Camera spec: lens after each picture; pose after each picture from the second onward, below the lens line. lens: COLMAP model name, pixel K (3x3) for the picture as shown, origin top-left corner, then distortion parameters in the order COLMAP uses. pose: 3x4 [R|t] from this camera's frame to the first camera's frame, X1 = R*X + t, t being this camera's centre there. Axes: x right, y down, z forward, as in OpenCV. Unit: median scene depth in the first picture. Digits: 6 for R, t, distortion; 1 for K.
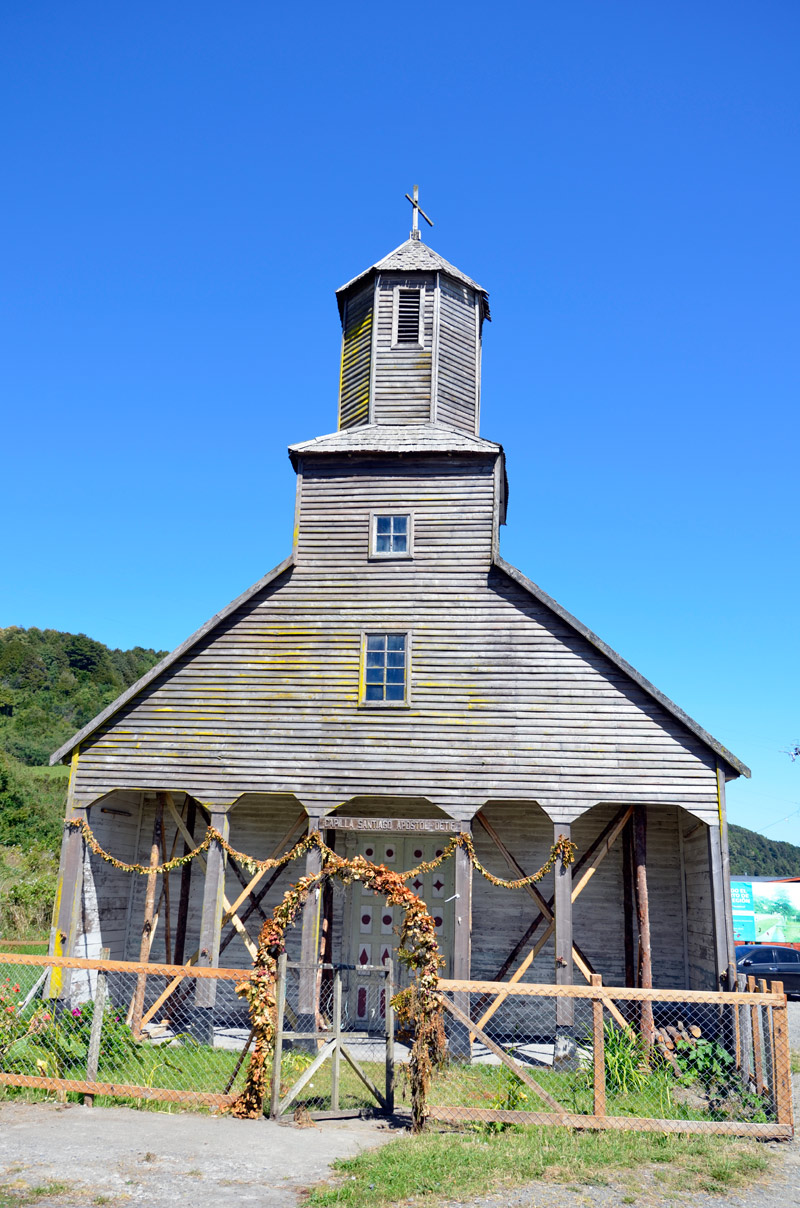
lens RADIAL K [[854.3, 0, 398.5], [0, 854.3, 595.1], [0, 0, 1]] dist [-0.031409, 0.002569]
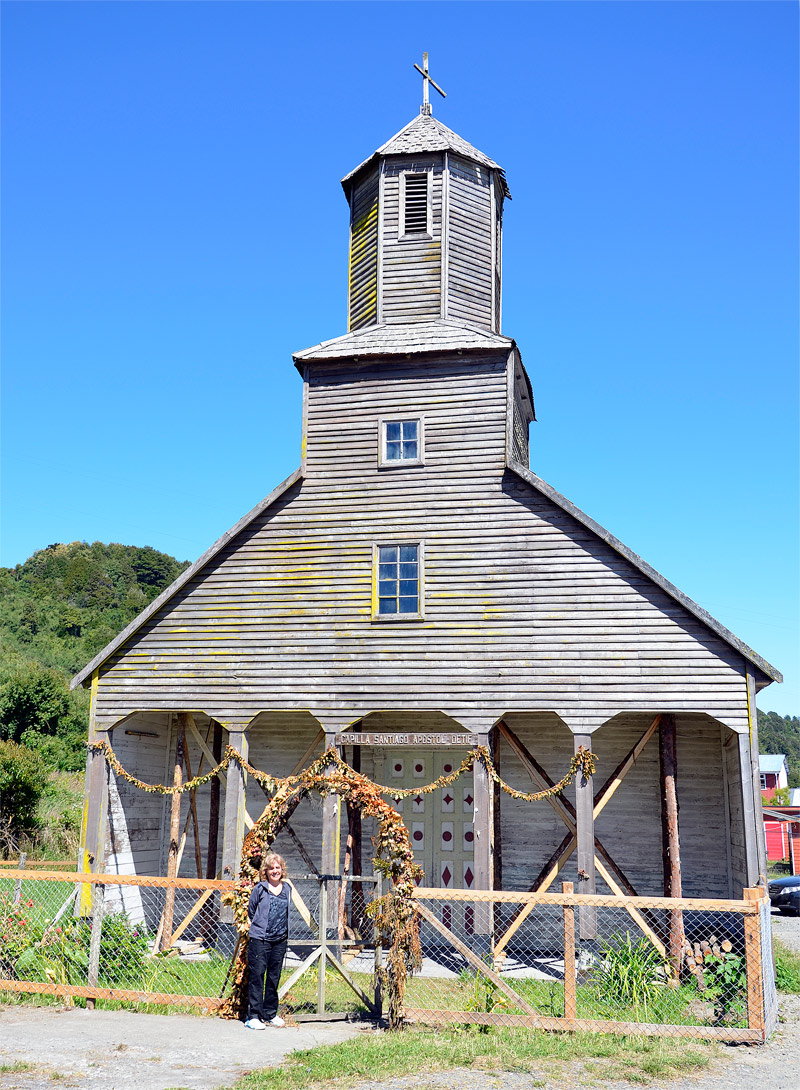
lens RADIAL K [[937.3, 0, 402.0], [0, 937.3, 550.4], [0, 0, 1]] dist [-0.002260, -0.001344]
pose [[0.994934, -0.041235, -0.091681, 0.089369], [0.046937, 0.997037, 0.060936, -0.013348], [0.088897, -0.064931, 0.993922, -0.057983]]
